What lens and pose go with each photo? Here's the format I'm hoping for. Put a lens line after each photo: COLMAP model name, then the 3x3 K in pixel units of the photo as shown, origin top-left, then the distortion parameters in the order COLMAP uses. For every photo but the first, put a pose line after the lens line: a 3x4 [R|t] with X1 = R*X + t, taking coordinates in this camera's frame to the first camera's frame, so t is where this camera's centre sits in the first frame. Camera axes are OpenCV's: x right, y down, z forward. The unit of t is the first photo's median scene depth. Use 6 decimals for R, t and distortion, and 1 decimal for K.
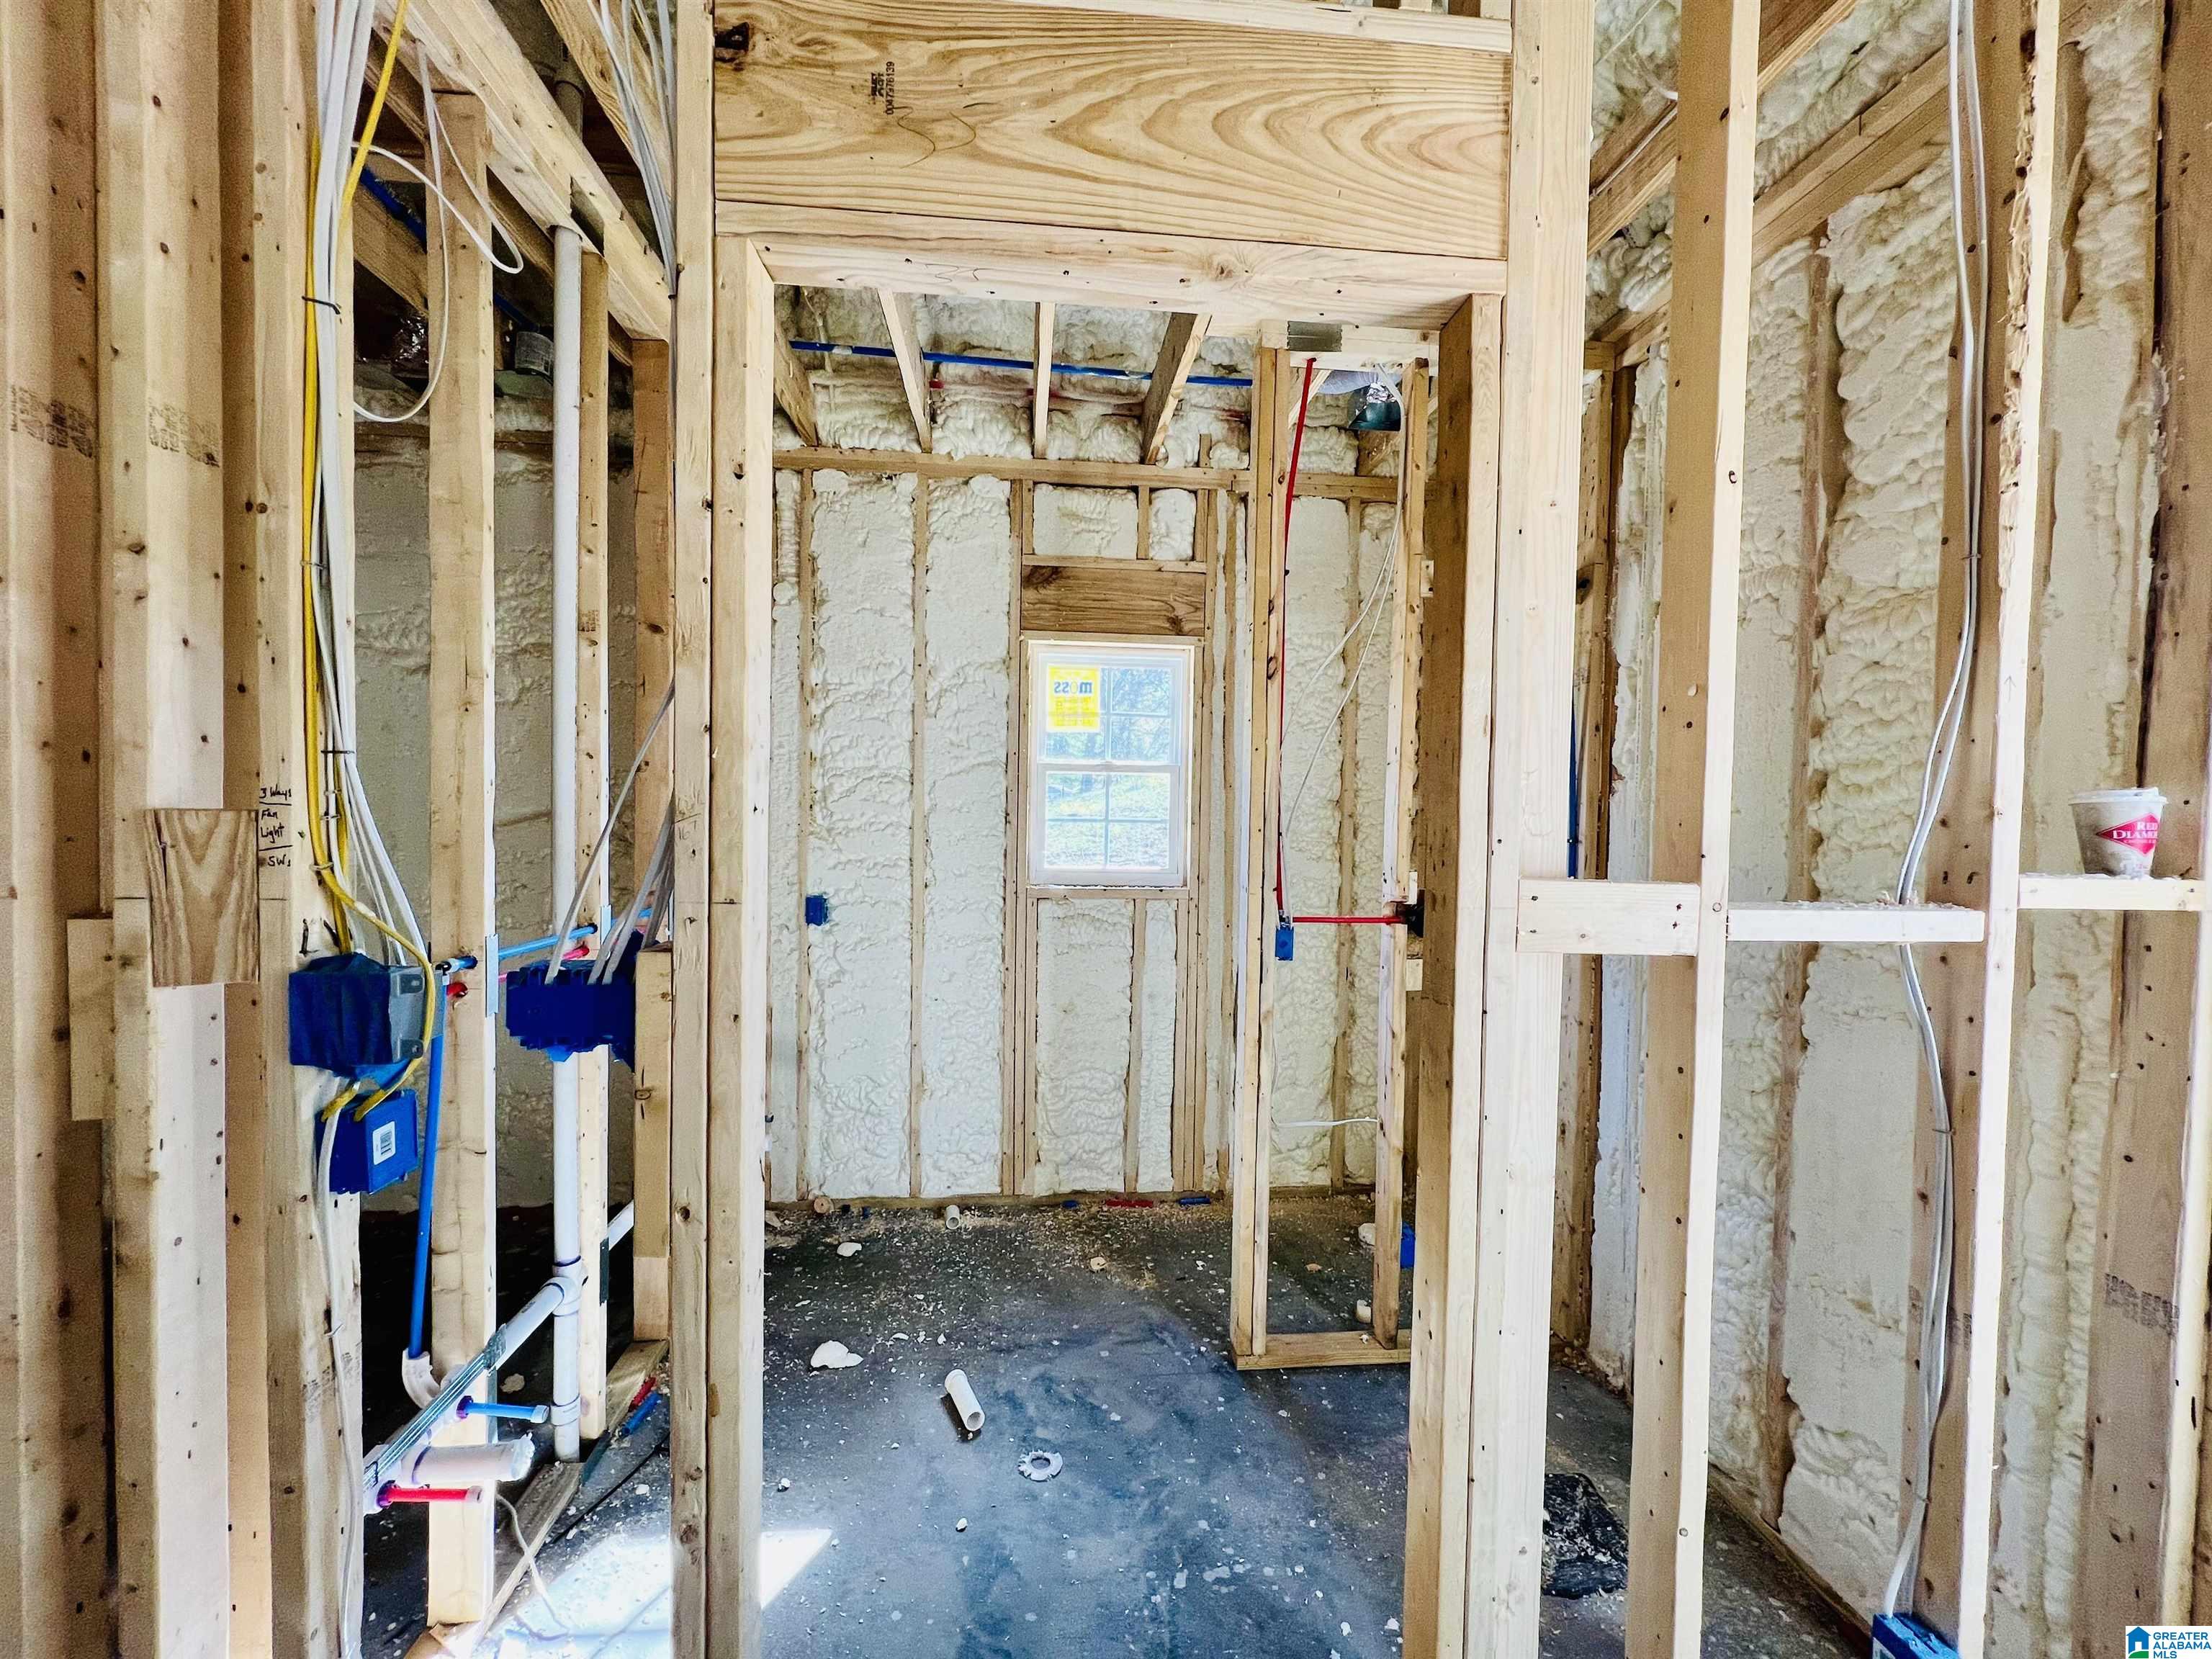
lens RADIAL K [[895.8, 0, 1108.1], [0, 895.8, 830.2], [0, 0, 1]] dist [-0.002918, 0.000698]
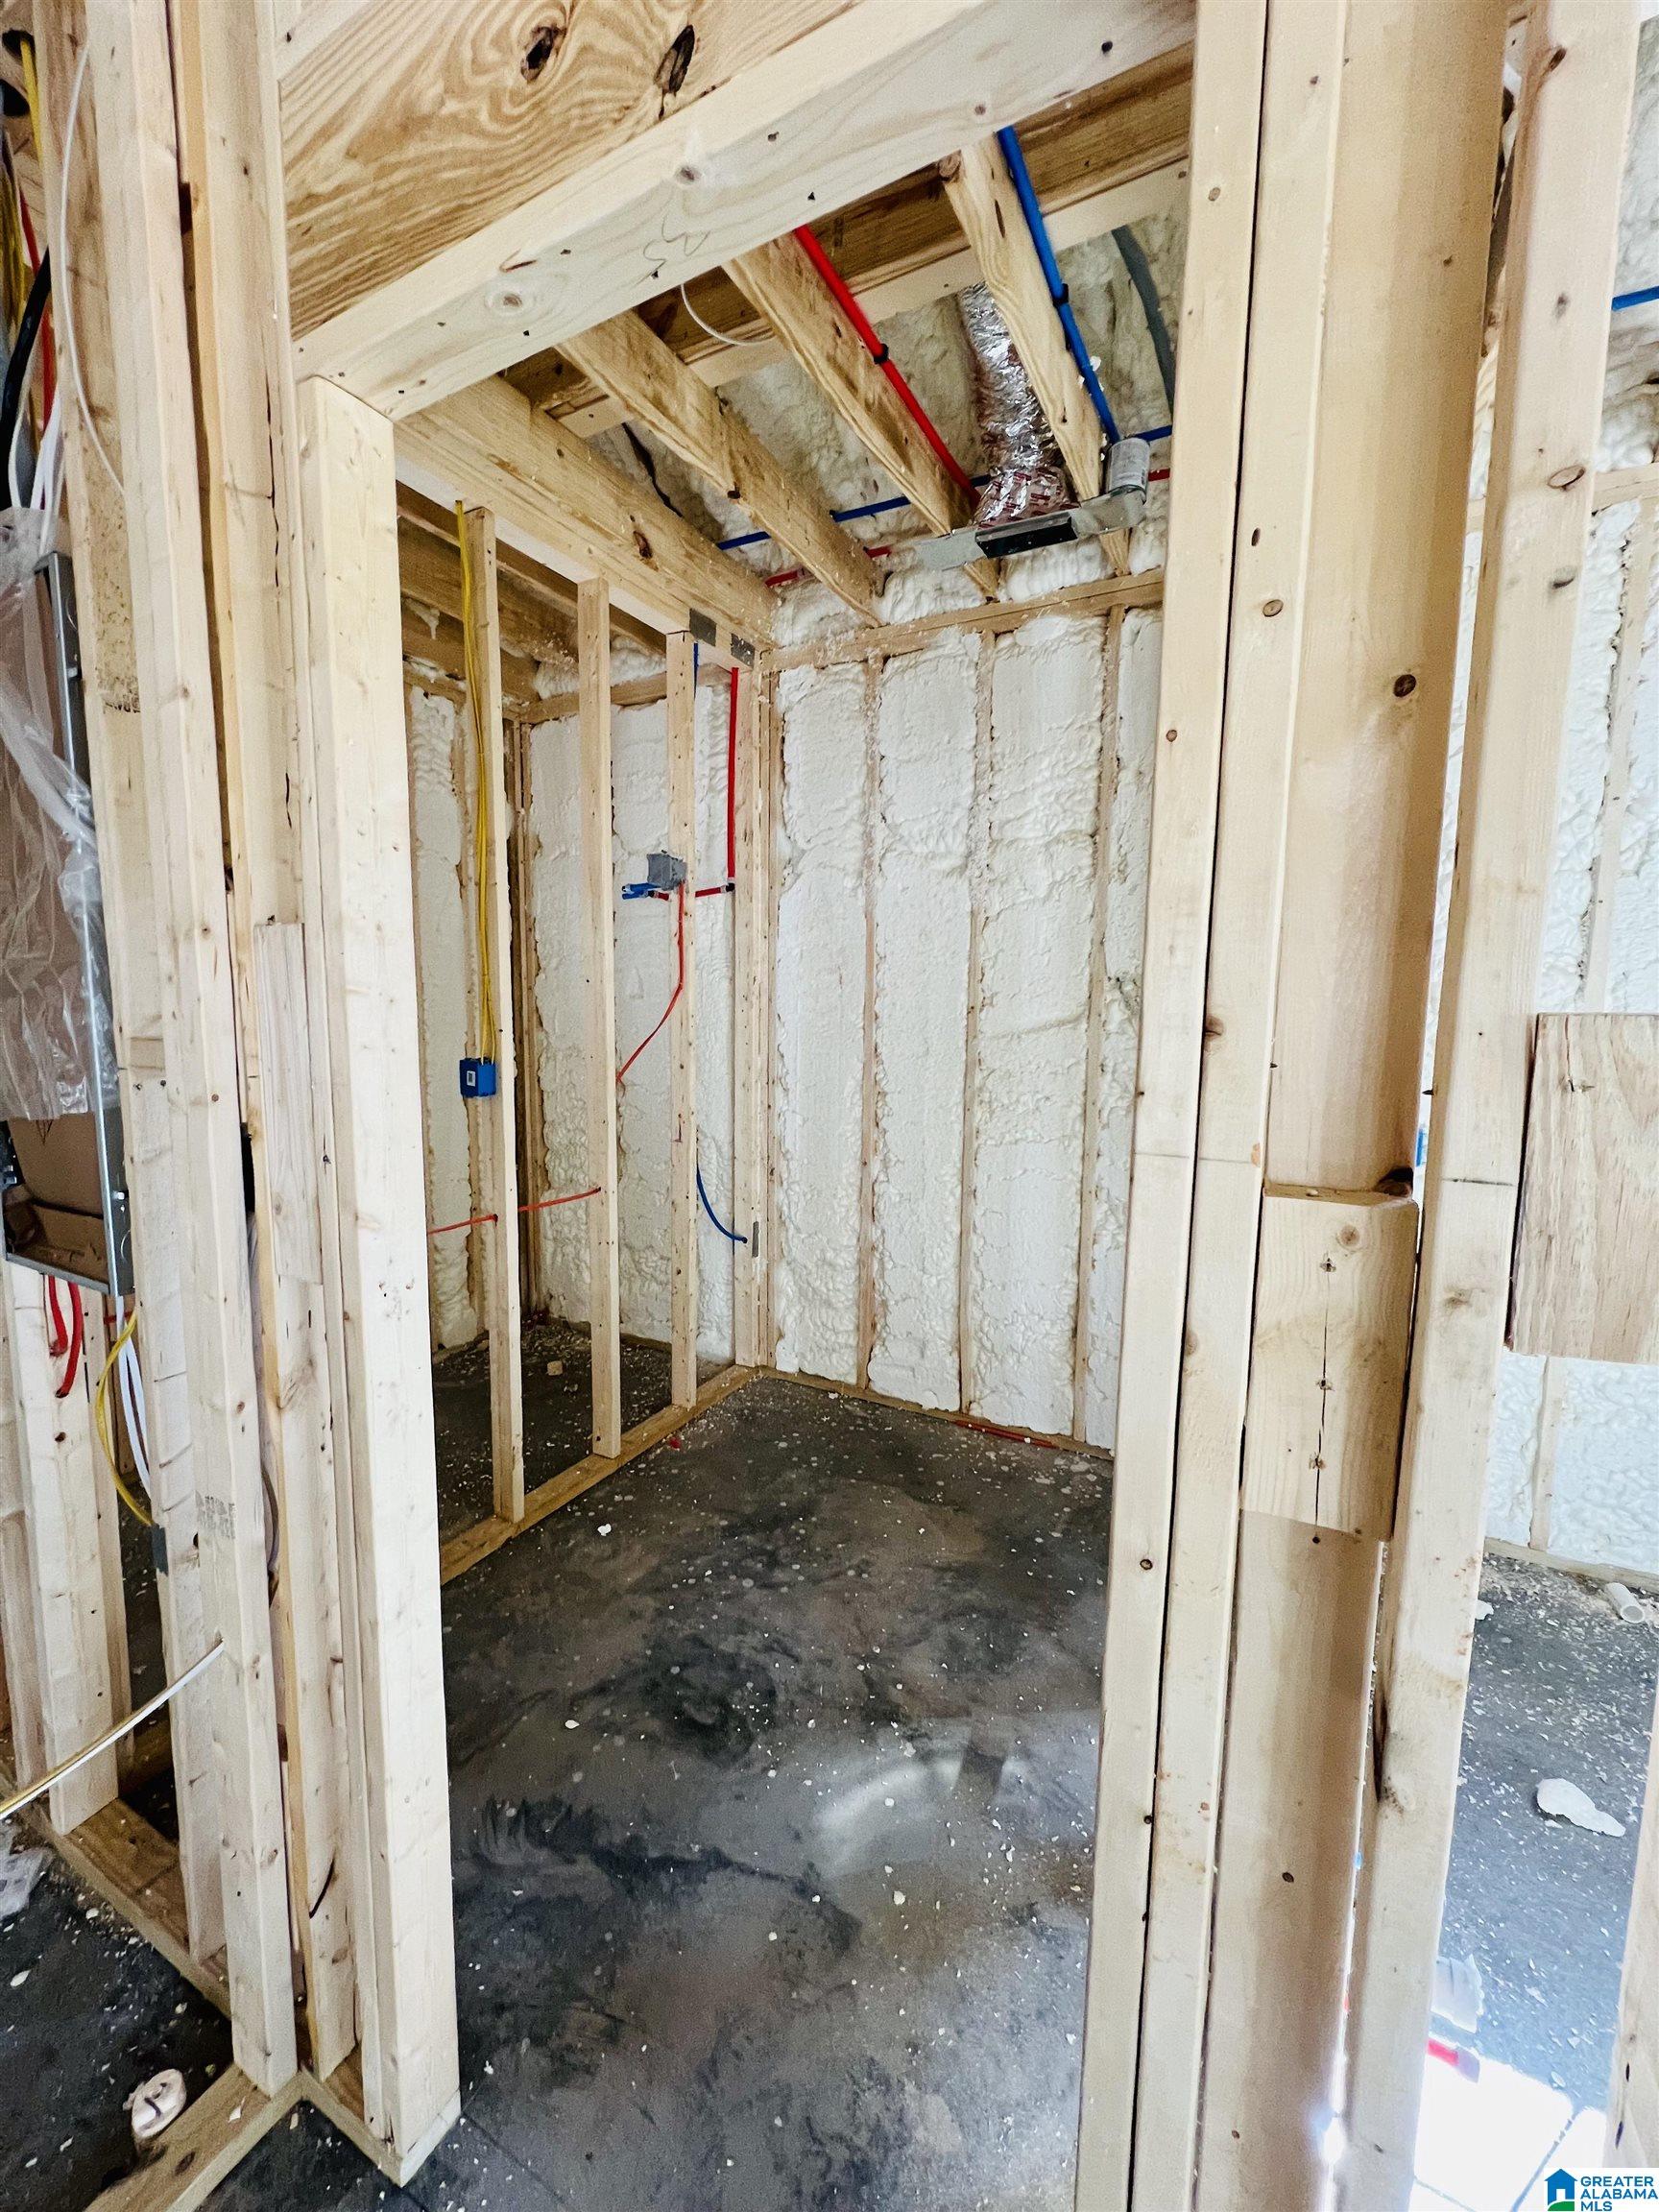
lens RADIAL K [[887.8, 0, 812.0], [0, 887.8, 1103.1], [0, 0, 1]] dist [-0.002807, 0.000809]
pose [[0.822099, 0.053504, -0.566825, -0.432340], [-0.010426, 0.996822, 0.078972, -0.003254], [0.569249, -0.059013, 0.820045, 0.132458]]
